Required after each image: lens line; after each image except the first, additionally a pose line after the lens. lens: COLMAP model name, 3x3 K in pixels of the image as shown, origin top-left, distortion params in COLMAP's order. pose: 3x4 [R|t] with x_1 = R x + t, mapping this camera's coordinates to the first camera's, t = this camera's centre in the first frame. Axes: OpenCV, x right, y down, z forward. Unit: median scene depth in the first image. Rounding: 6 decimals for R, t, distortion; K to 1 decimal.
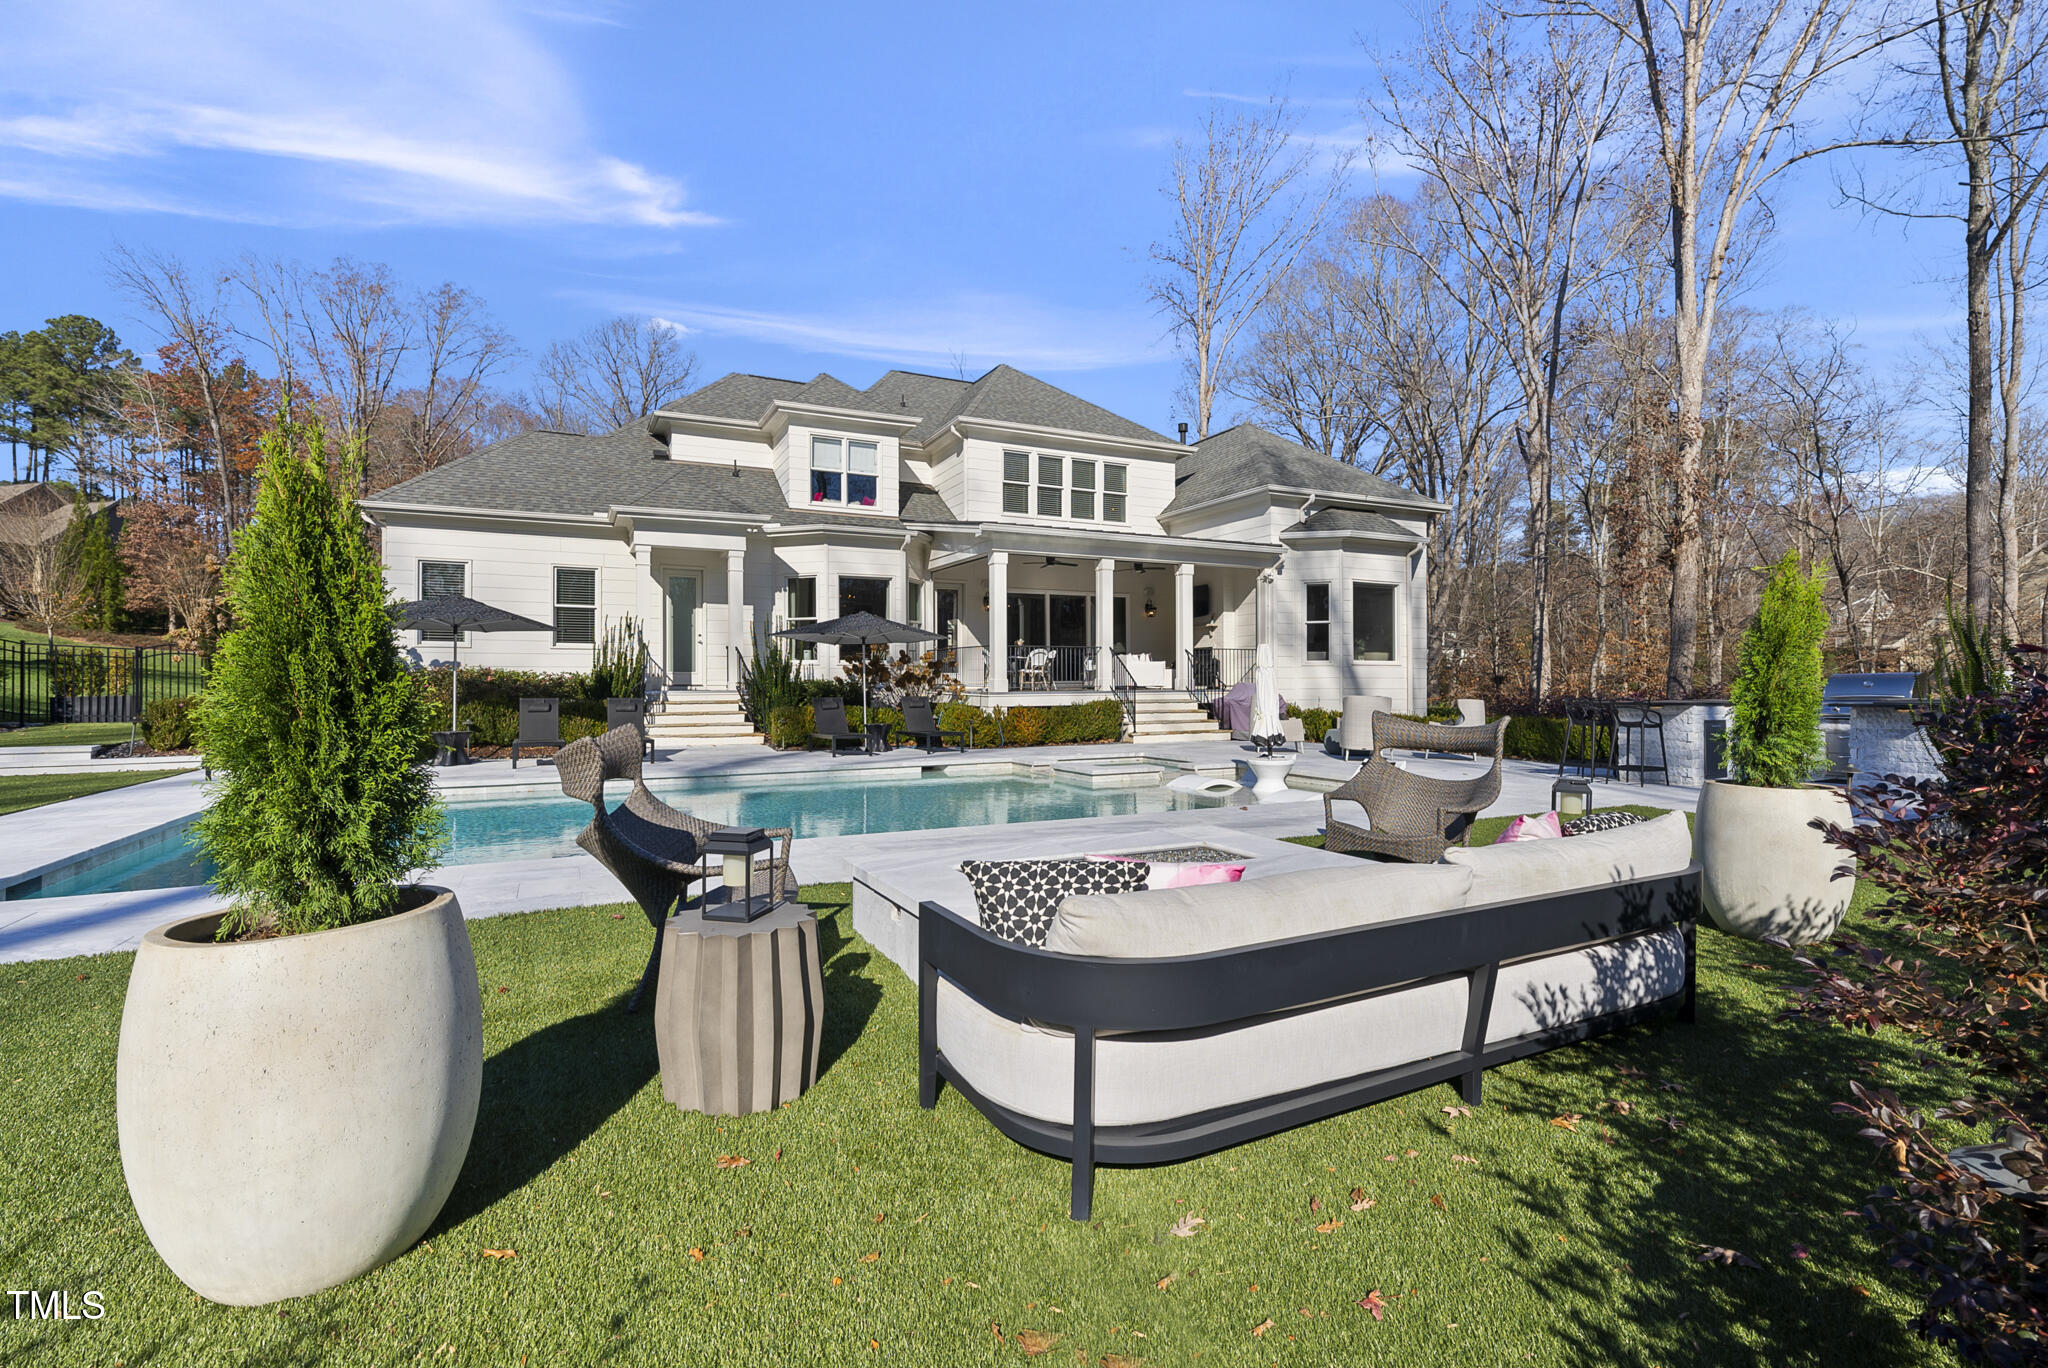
lens RADIAL K [[931.0, 0, 1026.5], [0, 931.0, 687.2], [0, 0, 1]] dist [0.003403, -0.001257]
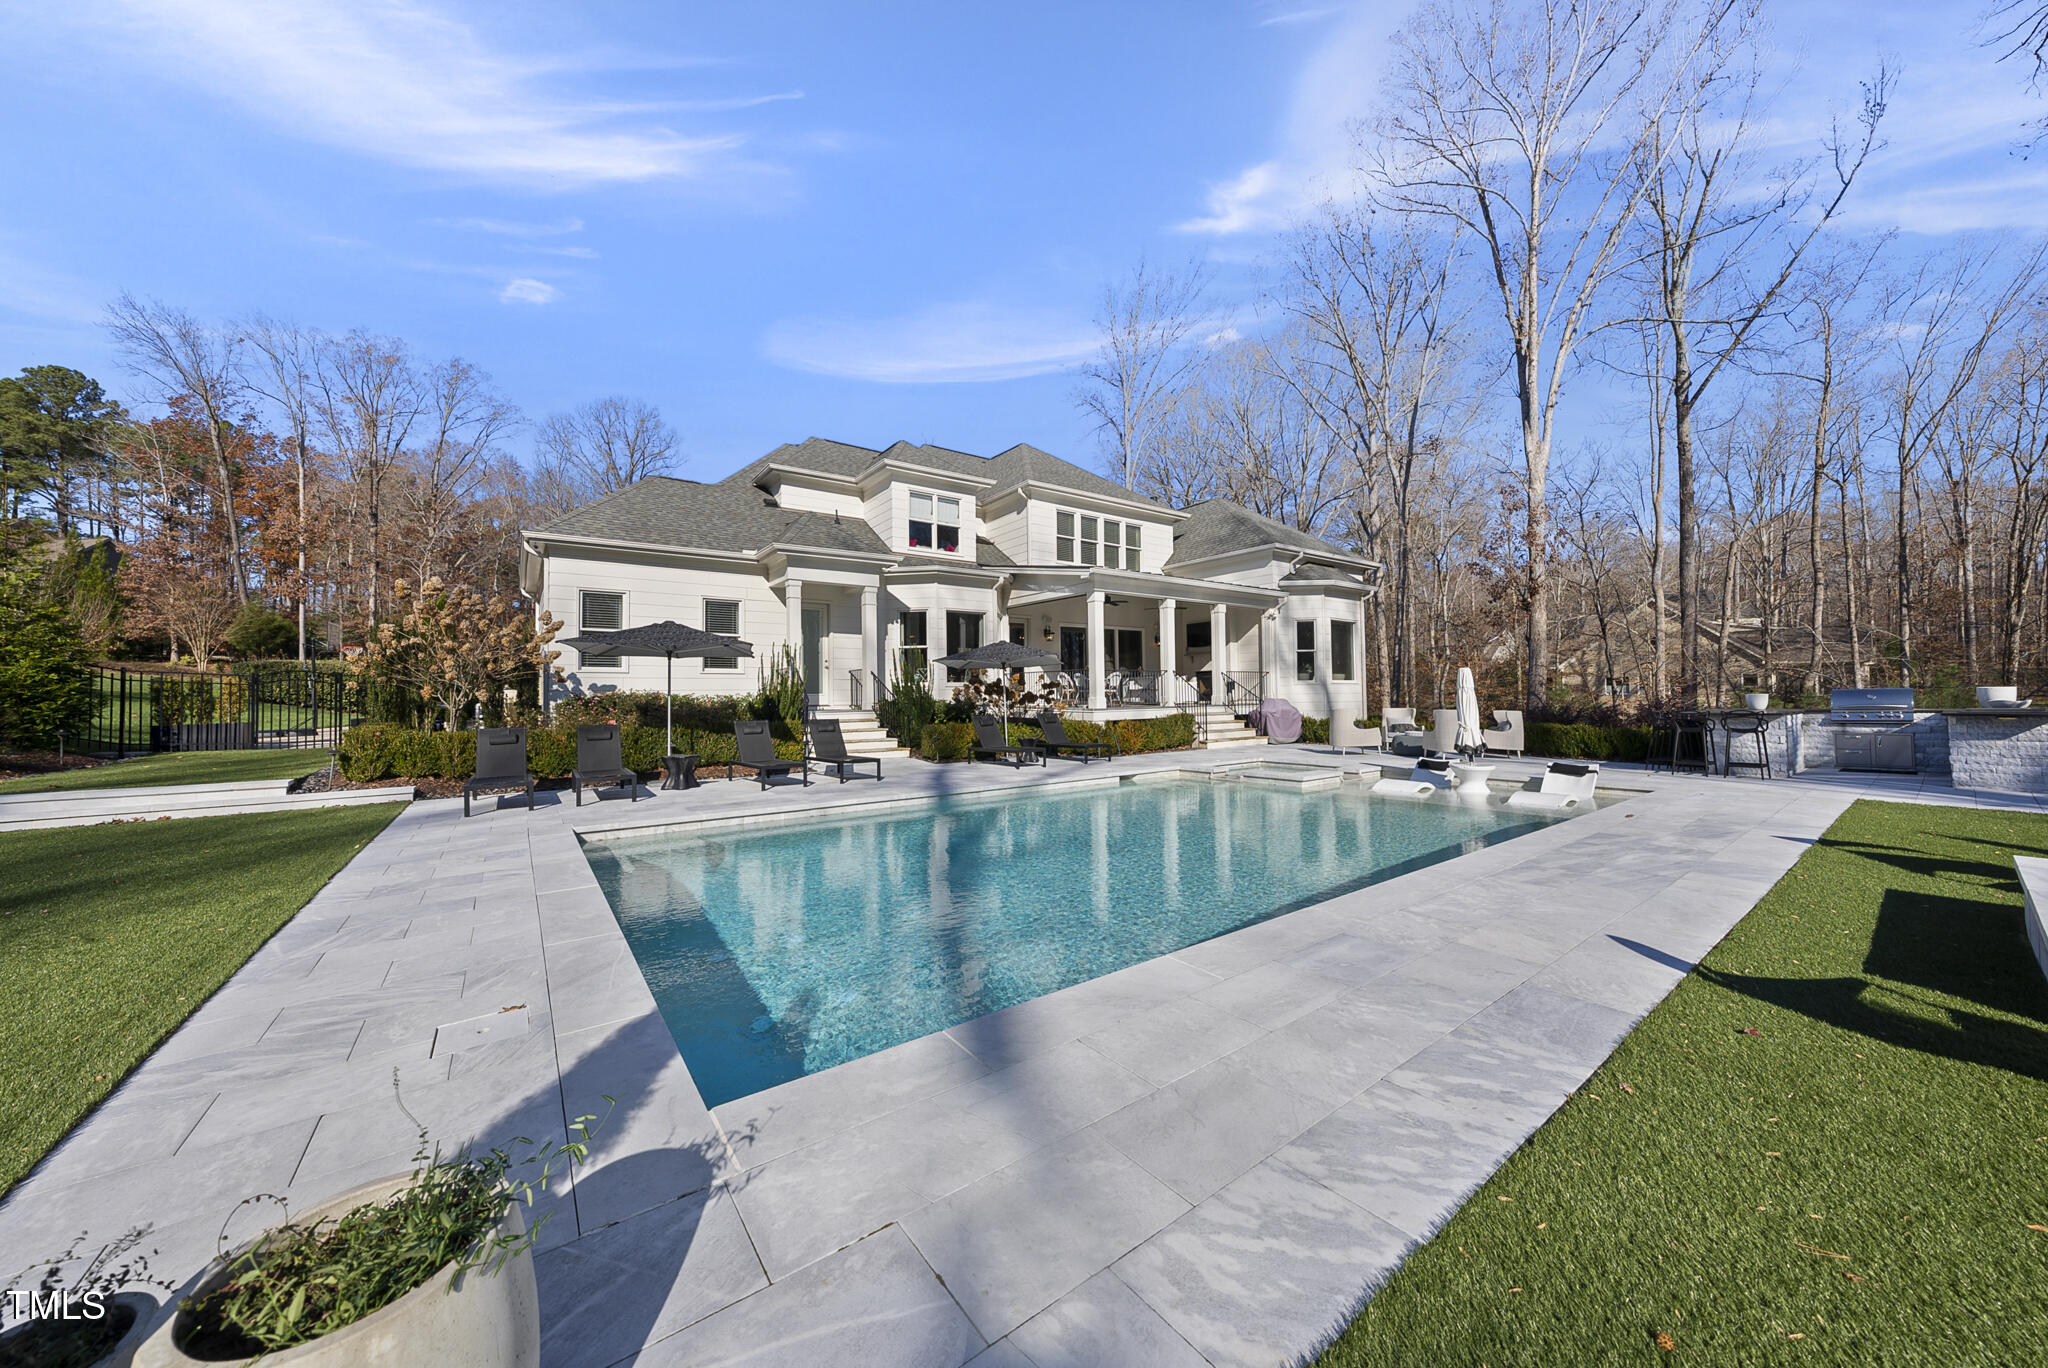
lens RADIAL K [[700.4, 0, 1027.3], [0, 700.4, 684.4], [0, 0, 1]] dist [-0.001802, 0.000505]
pose [[0.985923, -0.006541, 0.167074, -0.223997], [0.010391, 0.999700, -0.022182, -0.005520], [-0.166879, 0.023605, 0.985695, 0.107803]]
